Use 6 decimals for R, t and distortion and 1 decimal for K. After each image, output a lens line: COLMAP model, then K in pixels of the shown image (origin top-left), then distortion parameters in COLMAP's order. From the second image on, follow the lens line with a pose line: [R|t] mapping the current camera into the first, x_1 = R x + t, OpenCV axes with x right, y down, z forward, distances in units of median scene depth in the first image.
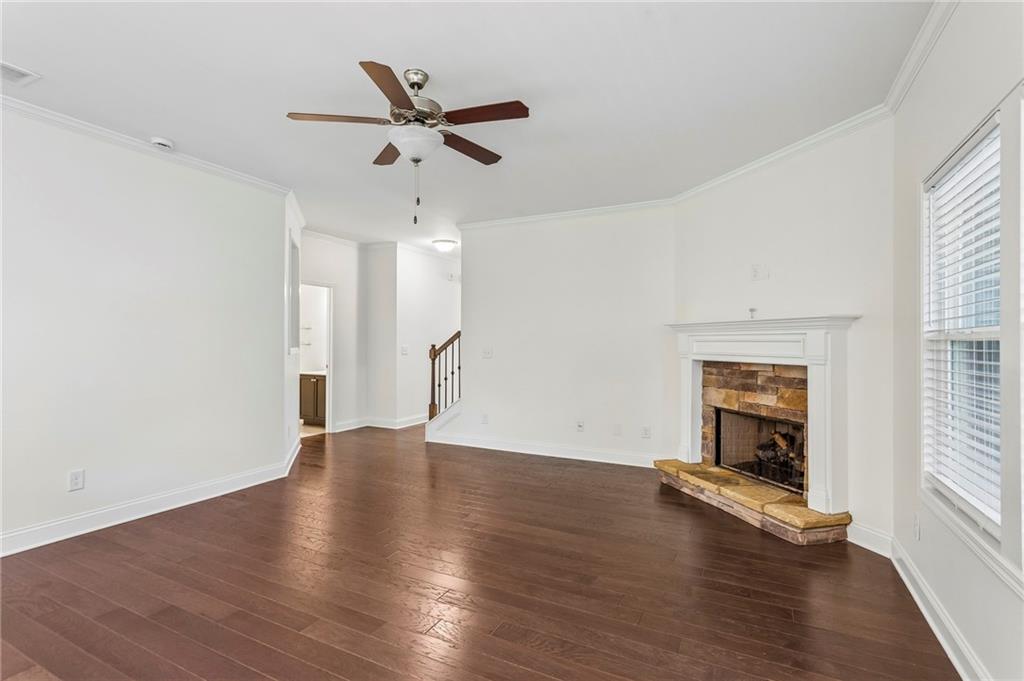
lens RADIAL K [[489.2, 0, 510.3], [0, 489.2, 336.9], [0, 0, 1]] dist [-0.000466, -0.000067]
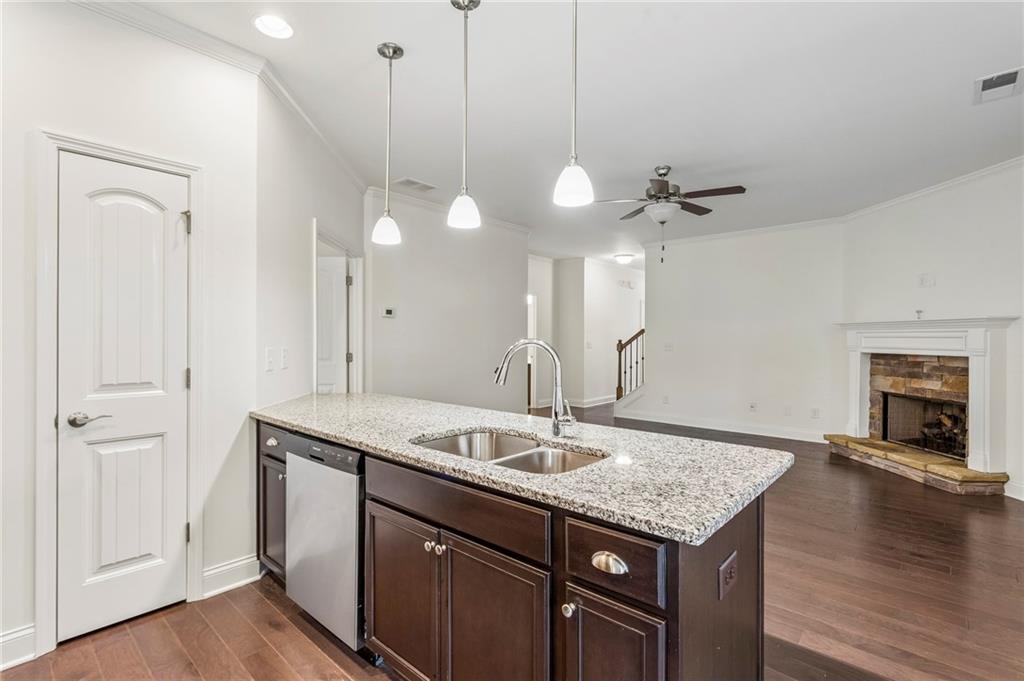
lens RADIAL K [[479.1, 0, 509.4], [0, 479.1, 338.9], [0, 0, 1]] dist [-0.001817, 0.000246]
pose [[0.965453, 0.000614, -0.260577, -0.176637], [0.002754, 0.999917, 0.012560, -0.004726], [0.260563, -0.012843, 0.965371, -0.410903]]
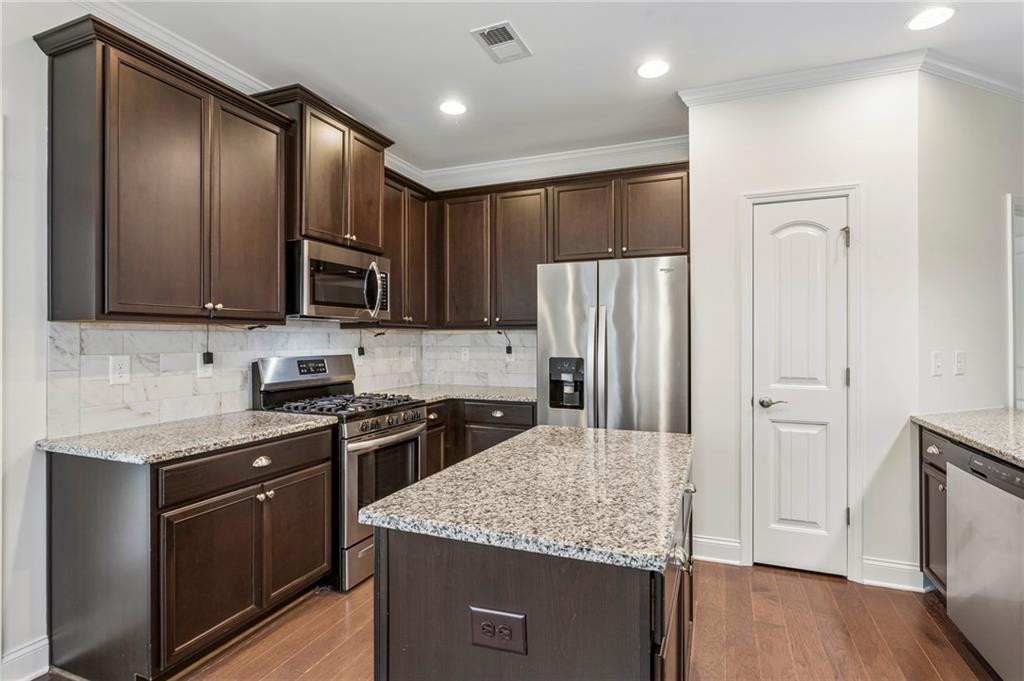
lens RADIAL K [[513.7, 0, 512.0], [0, 513.7, 340.5], [0, 0, 1]] dist [-0.001775, 0.000467]
pose [[0.087792, -0.002649, -0.996135, -0.055993], [0.013101, 0.999913, -0.001504, -0.004924], [0.996053, -0.012918, 0.087819, -0.462657]]
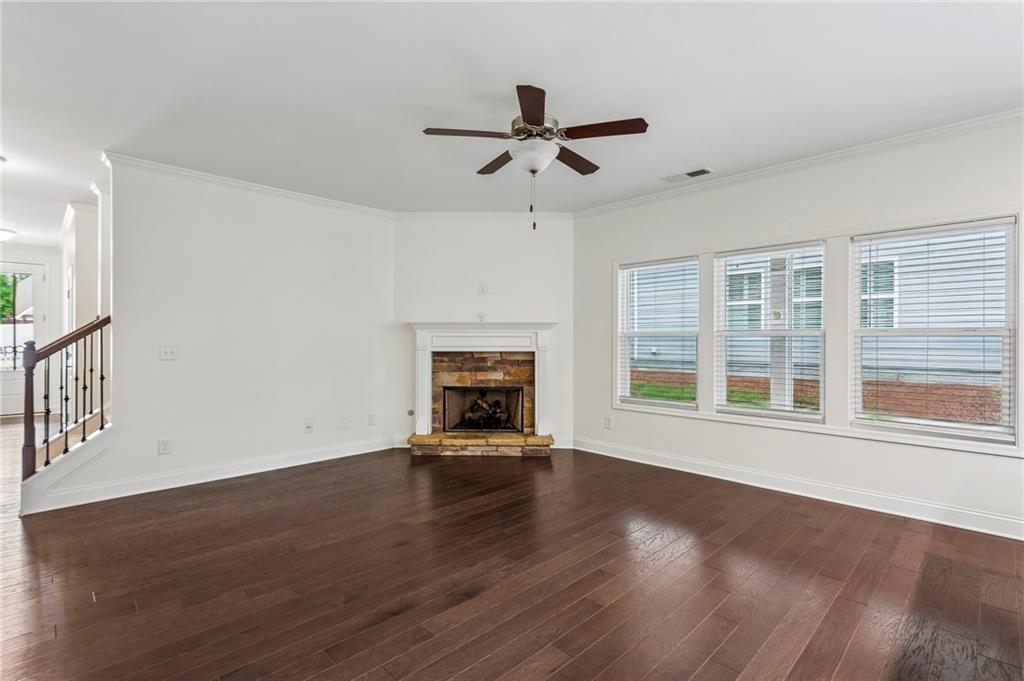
lens RADIAL K [[481.9, 0, 510.0], [0, 481.9, 335.4], [0, 0, 1]] dist [0.001677, 0.000654]
pose [[0.310930, 0.001415, 0.950432, -0.818990], [-0.011554, 0.999931, 0.002291, 0.000888], [-0.950362, -0.011693, 0.310925, 0.472321]]
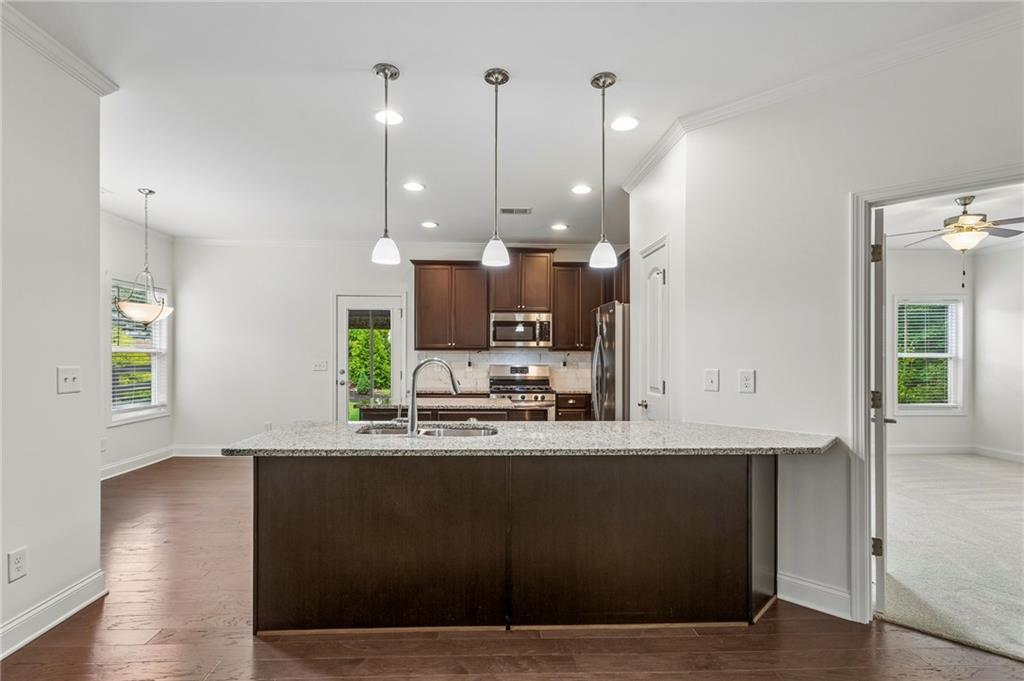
lens RADIAL K [[493.9, 0, 496.7], [0, 493.9, 360.5], [0, 0, 1]] dist [0.001490, 0.000367]
pose [[-0.872003, -0.003612, -0.489487, -0.044637], [-0.001921, 0.999990, -0.003958, 0.005917], [0.489497, -0.002511, -0.872001, 0.633490]]
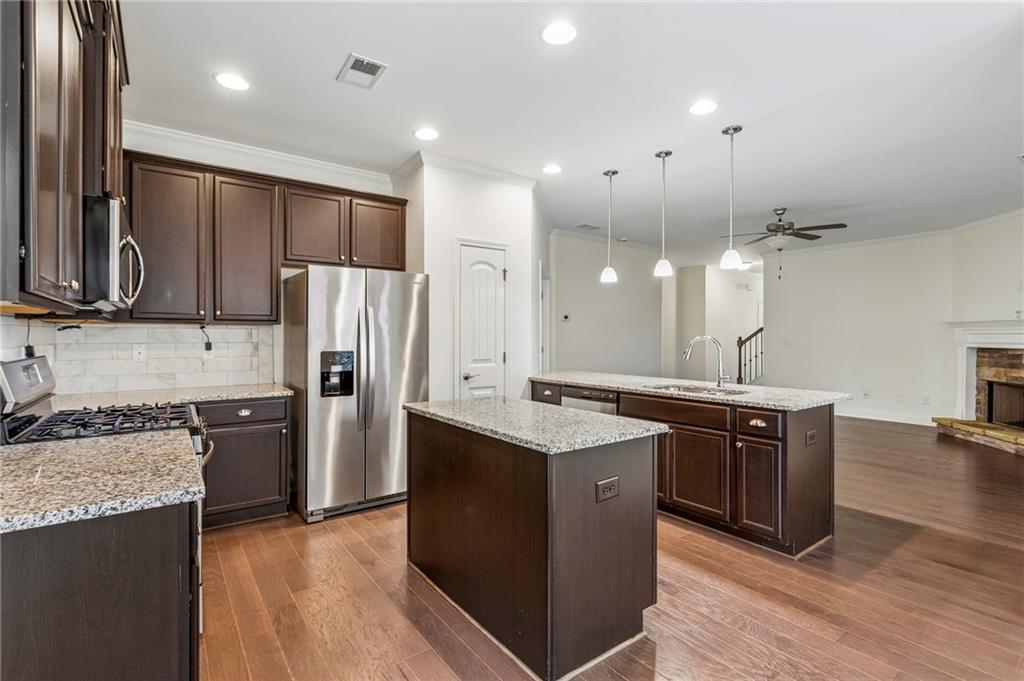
lens RADIAL K [[481.9, 0, 510.0], [0, 481.9, 335.4], [0, 0, 1]] dist [0.001677, 0.000654]
pose [[0.893832, -0.002828, -0.448393, -0.199886], [0.007899, 0.999924, 0.009439, -0.011359], [0.448332, -0.011978, 0.893787, -0.925704]]
